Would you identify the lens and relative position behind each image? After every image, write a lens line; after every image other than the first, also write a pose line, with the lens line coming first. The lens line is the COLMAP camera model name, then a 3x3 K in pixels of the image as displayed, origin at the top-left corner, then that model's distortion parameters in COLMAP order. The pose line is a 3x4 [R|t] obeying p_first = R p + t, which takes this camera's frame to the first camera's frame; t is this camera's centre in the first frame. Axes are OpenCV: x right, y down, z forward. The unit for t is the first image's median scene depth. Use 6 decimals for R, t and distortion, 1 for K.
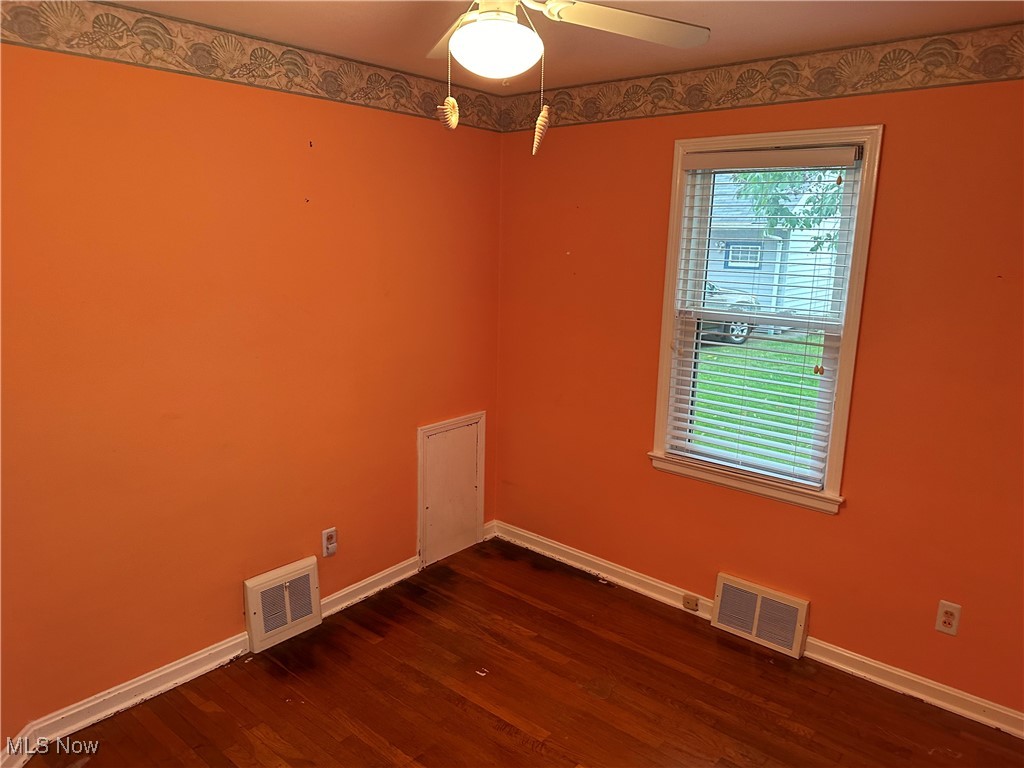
lens RADIAL K [[717.1, 0, 516.0], [0, 717.1, 389.5], [0, 0, 1]] dist [0.095472, -0.105117]
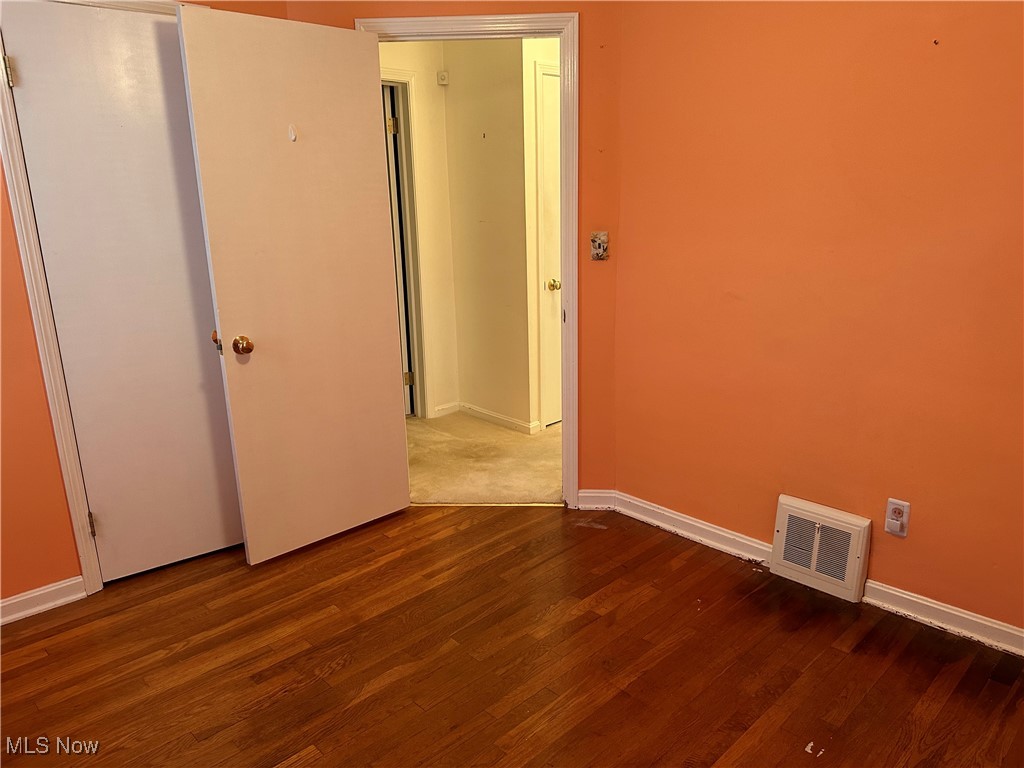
lens RADIAL K [[717.1, 0, 516.0], [0, 717.1, 389.5], [0, 0, 1]] dist [0.095472, -0.105117]
pose [[-0.083790, 0.243291, -0.966327, 0.515766], [-0.187752, 0.948515, 0.255086, -0.036979], [0.978636, 0.202803, -0.033798, 0.663616]]
